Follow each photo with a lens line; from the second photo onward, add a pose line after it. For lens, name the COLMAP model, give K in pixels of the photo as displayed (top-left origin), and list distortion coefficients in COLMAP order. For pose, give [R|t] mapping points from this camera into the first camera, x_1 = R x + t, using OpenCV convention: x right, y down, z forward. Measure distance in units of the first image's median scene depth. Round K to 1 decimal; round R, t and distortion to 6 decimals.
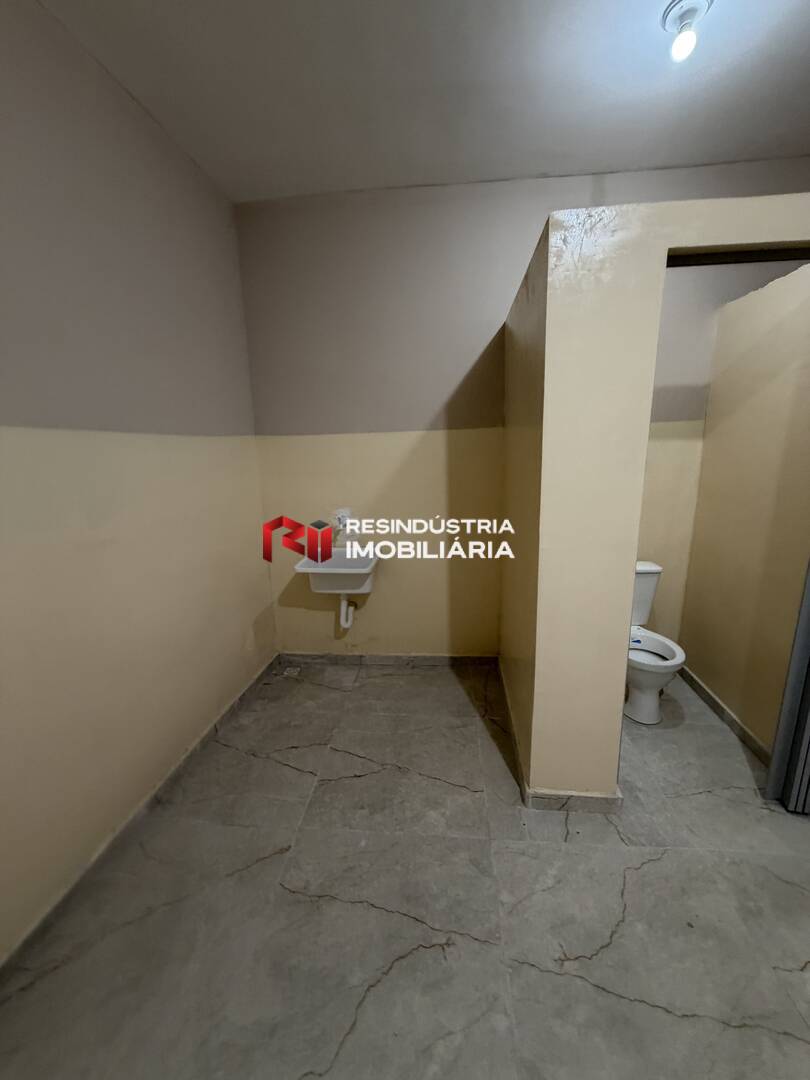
lens RADIAL K [[428.1, 0, 408.8], [0, 428.1, 540.1], [0, 0, 1]] dist [0.000472, -0.000427]
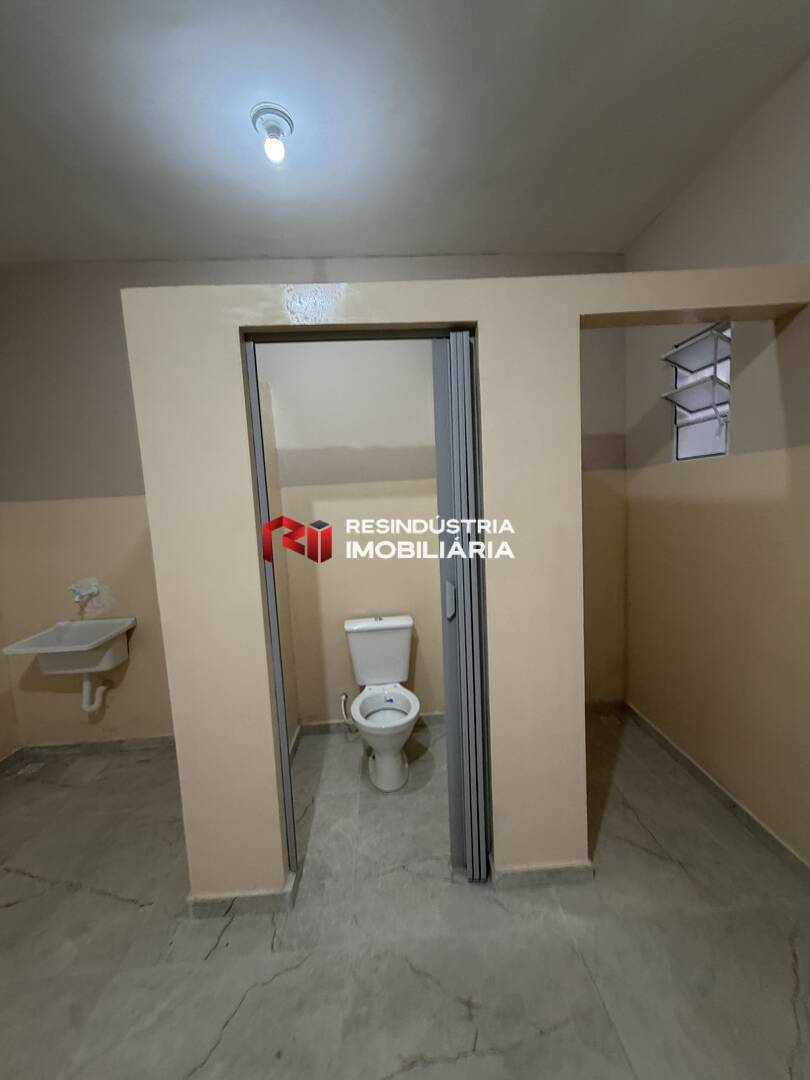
lens RADIAL K [[428.1, 0, 406.9], [0, 428.1, 539.5], [0, 0, 1]] dist [0.000472, -0.000427]
pose [[0.989537, -0.040543, 0.138469, 0.524049], [0.056374, 0.992063, -0.112395, -0.017472], [-0.132813, 0.119025, 0.983968, -0.010709]]
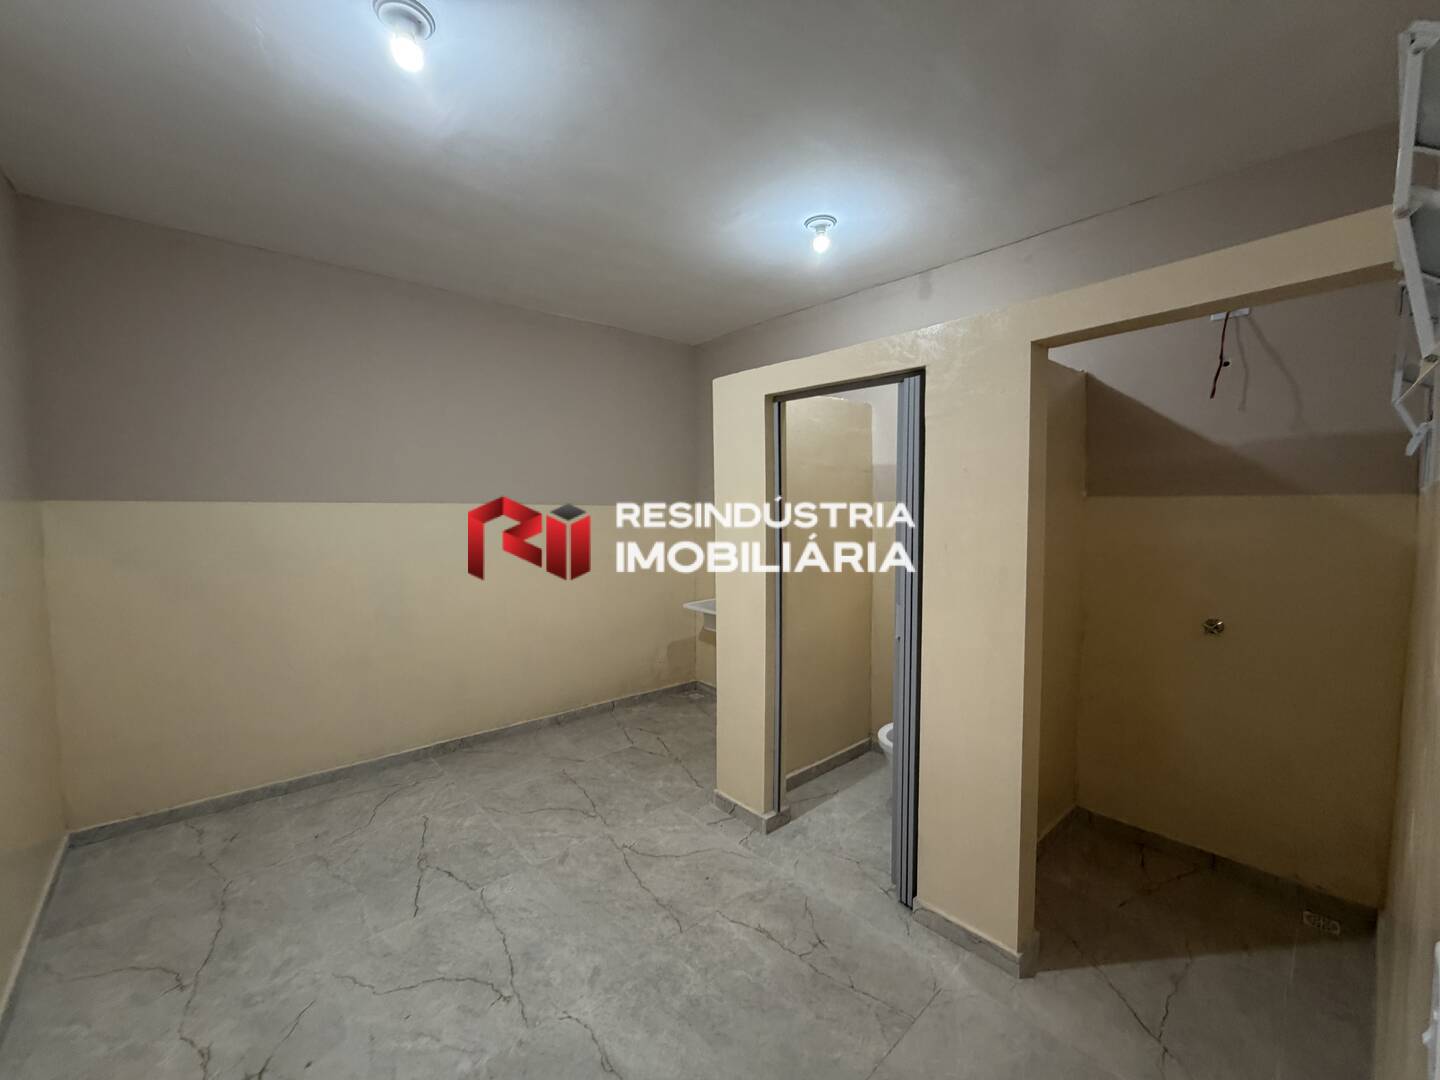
lens RADIAL K [[570.8, 0, 714.3], [0, 570.8, 535.8], [0, 0, 1]] dist [0.000472, -0.000427]
pose [[0.734906, 0.053158, -0.676083, 1.143815], [-0.153036, 0.984208, -0.088966, -0.001162], [0.660677, 0.168846, 0.731435, -0.298790]]
